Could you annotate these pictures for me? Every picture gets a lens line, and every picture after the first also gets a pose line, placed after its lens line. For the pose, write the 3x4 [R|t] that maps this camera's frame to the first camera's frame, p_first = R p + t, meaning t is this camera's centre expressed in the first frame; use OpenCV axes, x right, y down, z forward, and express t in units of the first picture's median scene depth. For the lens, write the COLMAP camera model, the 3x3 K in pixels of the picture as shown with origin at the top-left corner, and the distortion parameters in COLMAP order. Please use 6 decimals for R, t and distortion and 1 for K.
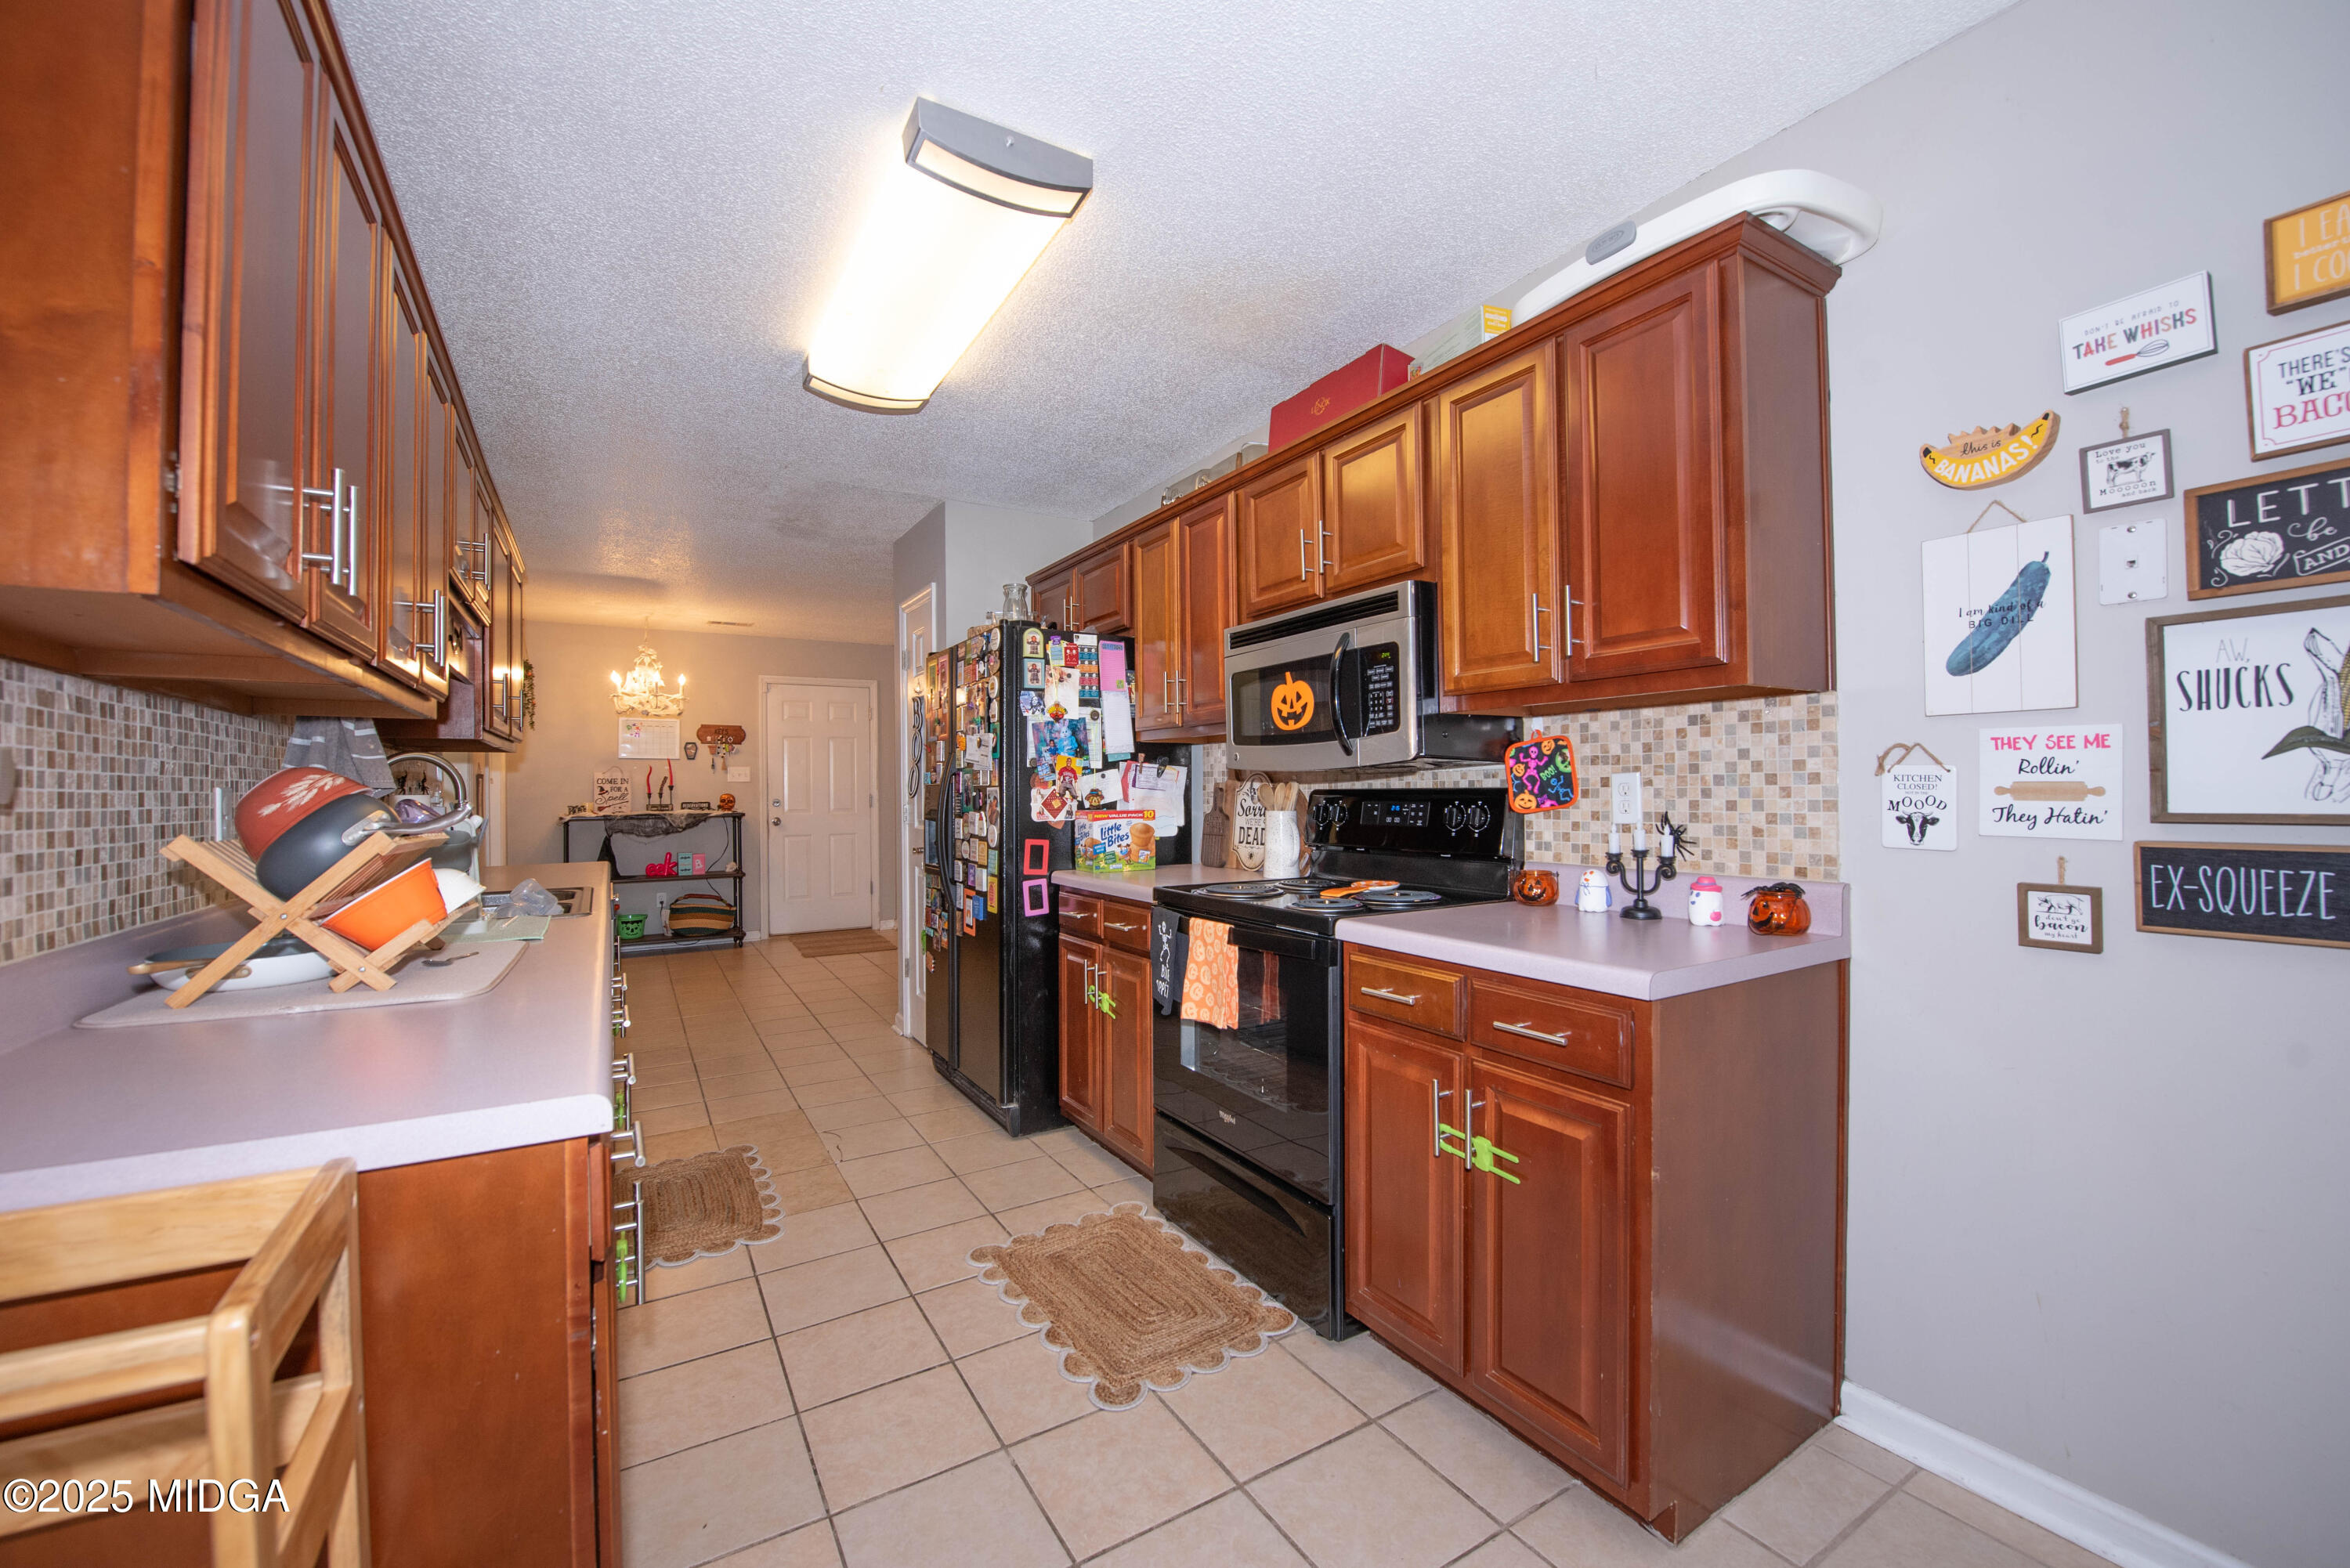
lens RADIAL K [[936.4, 0, 1180.9], [0, 936.4, 785.3], [0, 0, 1]] dist [-0.013095, -0.004118]
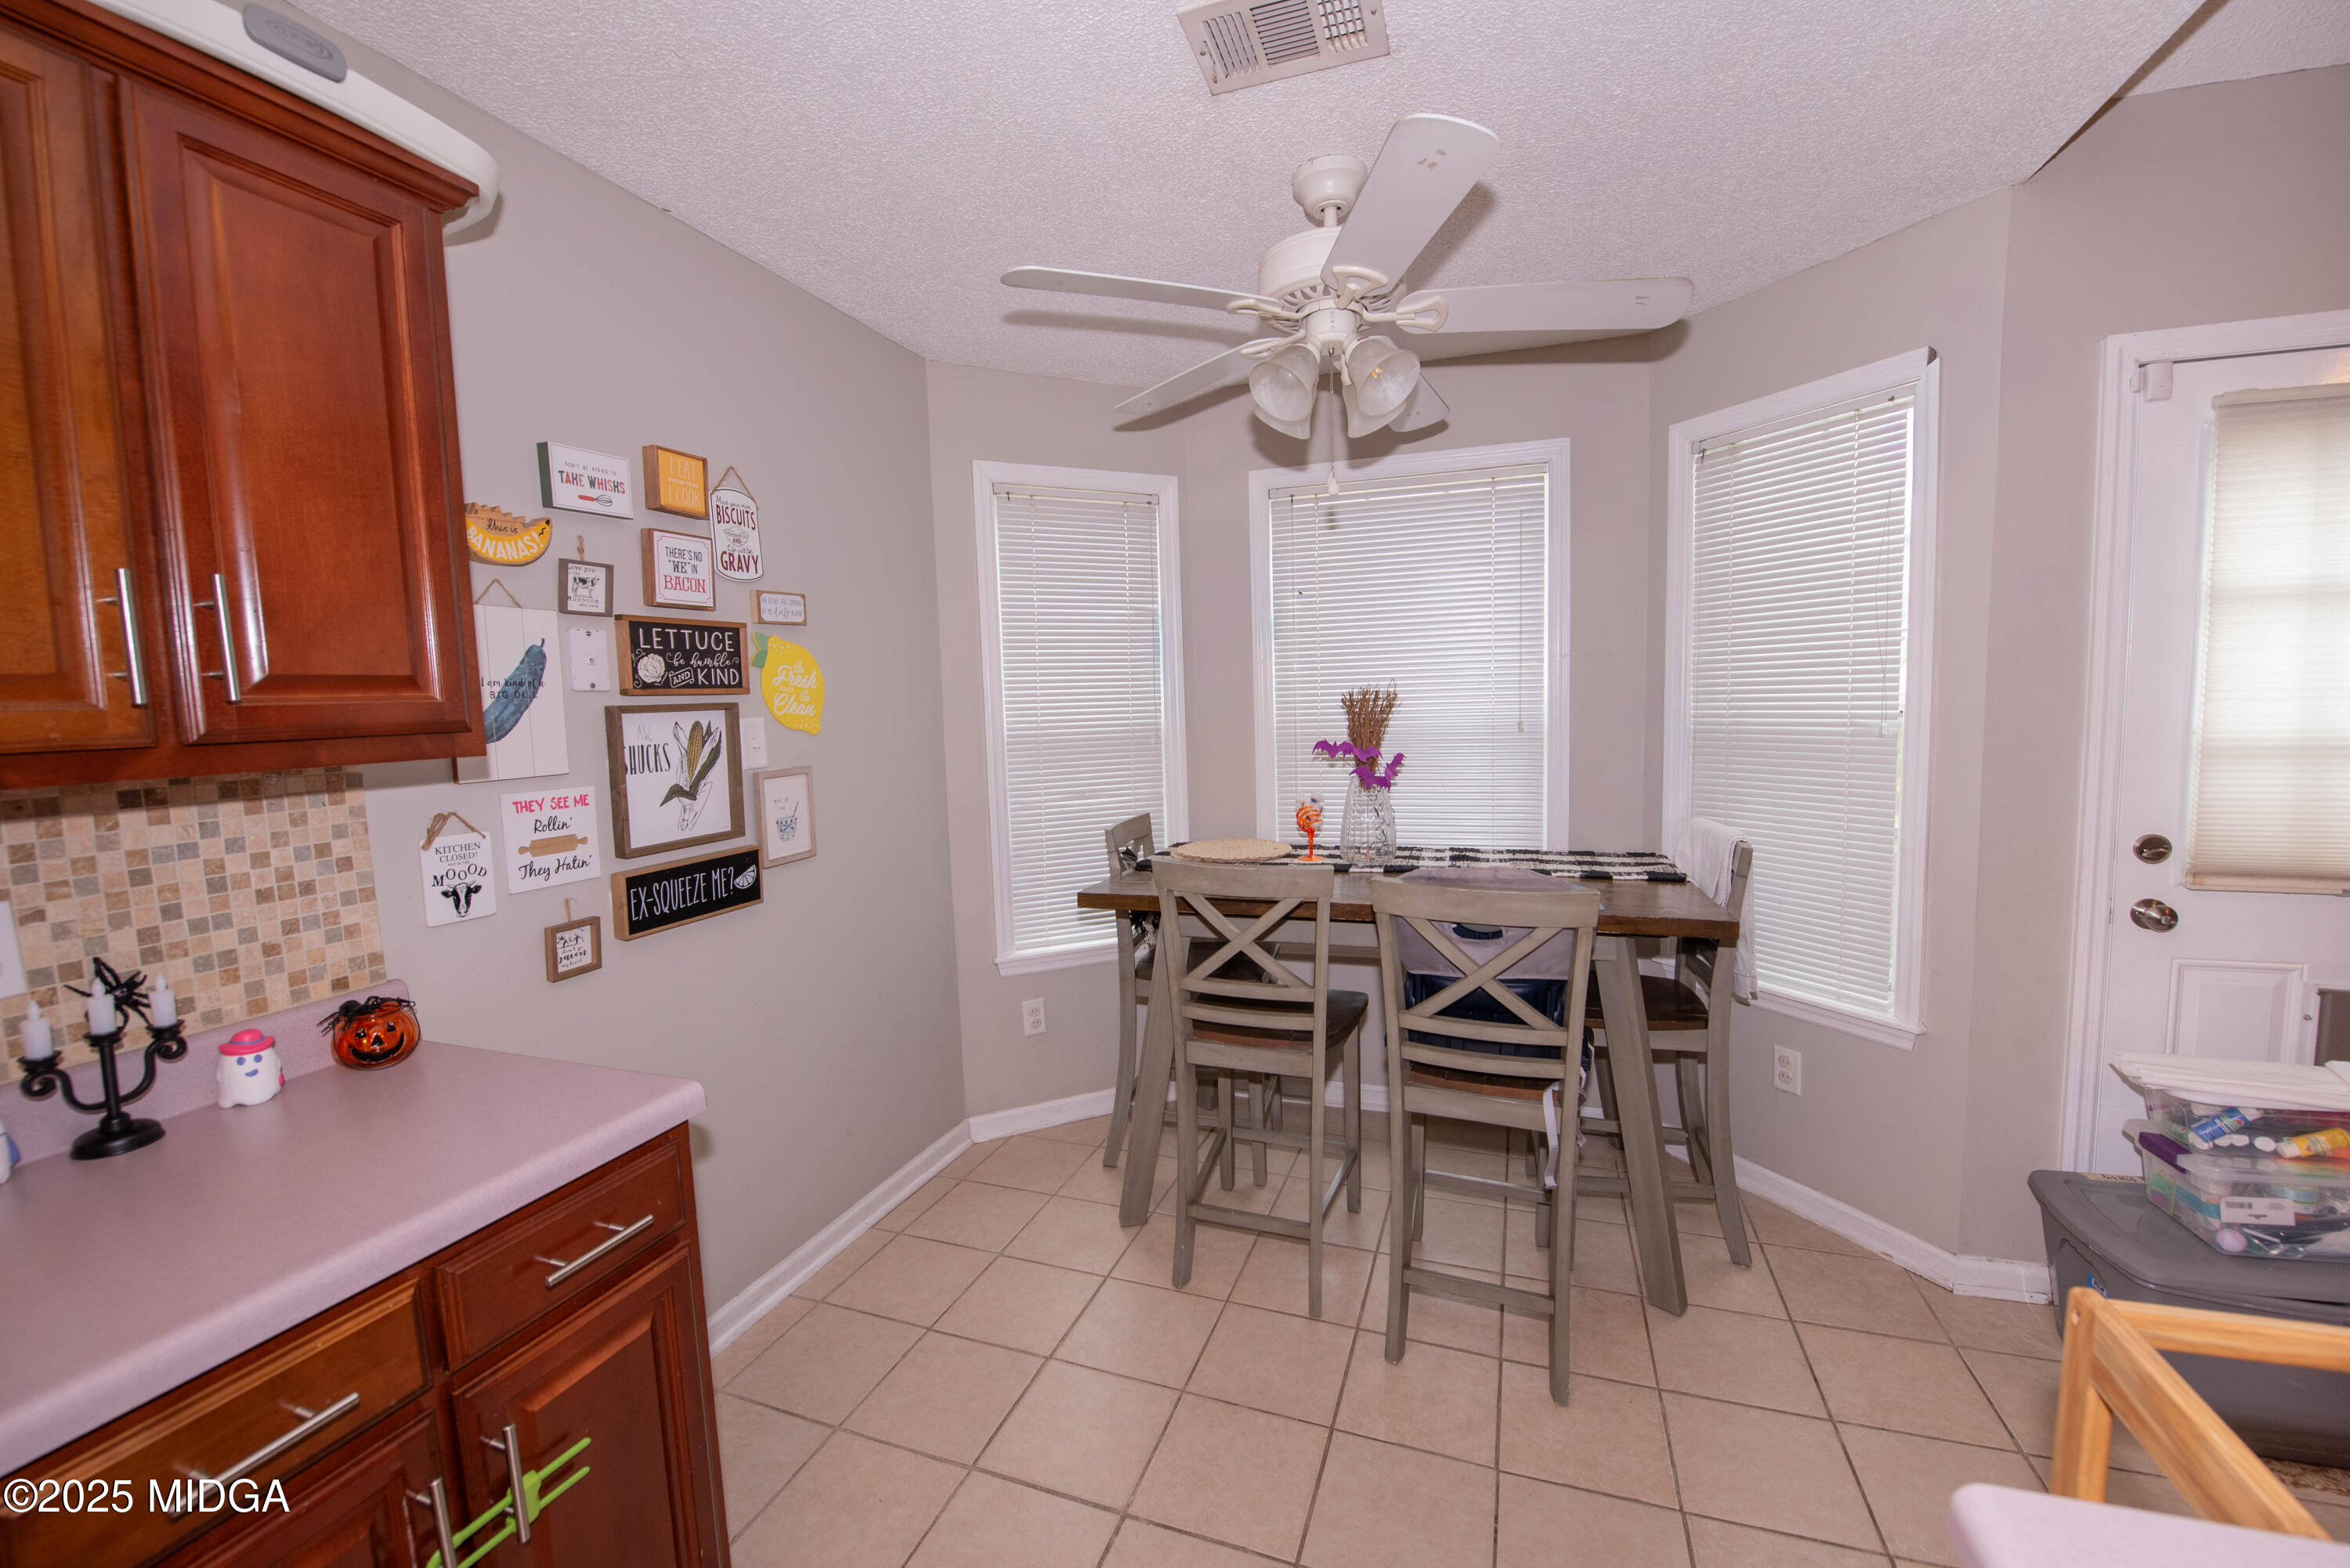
lens RADIAL K [[936.4, 0, 1180.9], [0, 936.4, 785.3], [0, 0, 1]] dist [-0.013095, -0.004118]
pose [[-0.629856, -0.044513, 0.775435, -0.450024], [0.033039, 0.995917, 0.084006, -0.137205], [-0.776009, 0.078531, -0.625814, 1.079952]]
